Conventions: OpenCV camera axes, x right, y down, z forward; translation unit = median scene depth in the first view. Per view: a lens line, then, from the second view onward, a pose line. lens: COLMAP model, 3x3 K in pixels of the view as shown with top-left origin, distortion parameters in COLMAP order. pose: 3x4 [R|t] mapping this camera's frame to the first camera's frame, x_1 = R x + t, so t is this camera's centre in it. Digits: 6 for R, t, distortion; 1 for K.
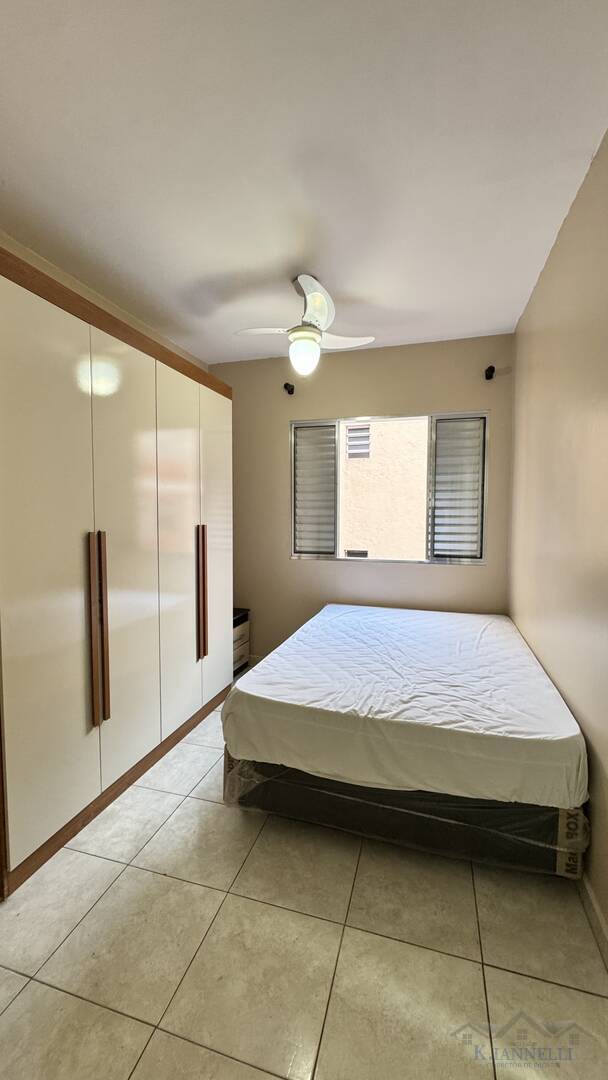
lens RADIAL K [[431.2, 0, 302.3], [0, 431.2, 538.1], [0, 0, 1]] dist [-0.006479, 0.000753]
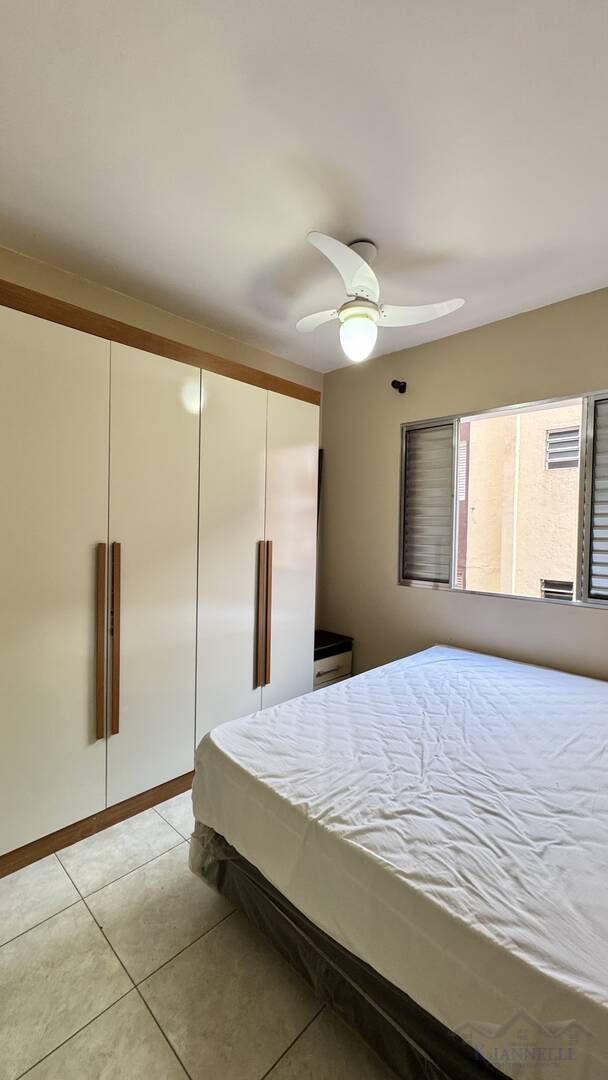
lens RADIAL K [[431.2, 0, 302.3], [0, 431.2, 538.1], [0, 0, 1]] dist [-0.006479, 0.000753]
pose [[0.887819, 0.024567, -0.459537, 0.372092], [-0.045515, 0.998366, -0.034561, -0.011407], [0.457937, 0.051599, 0.887486, 0.303921]]
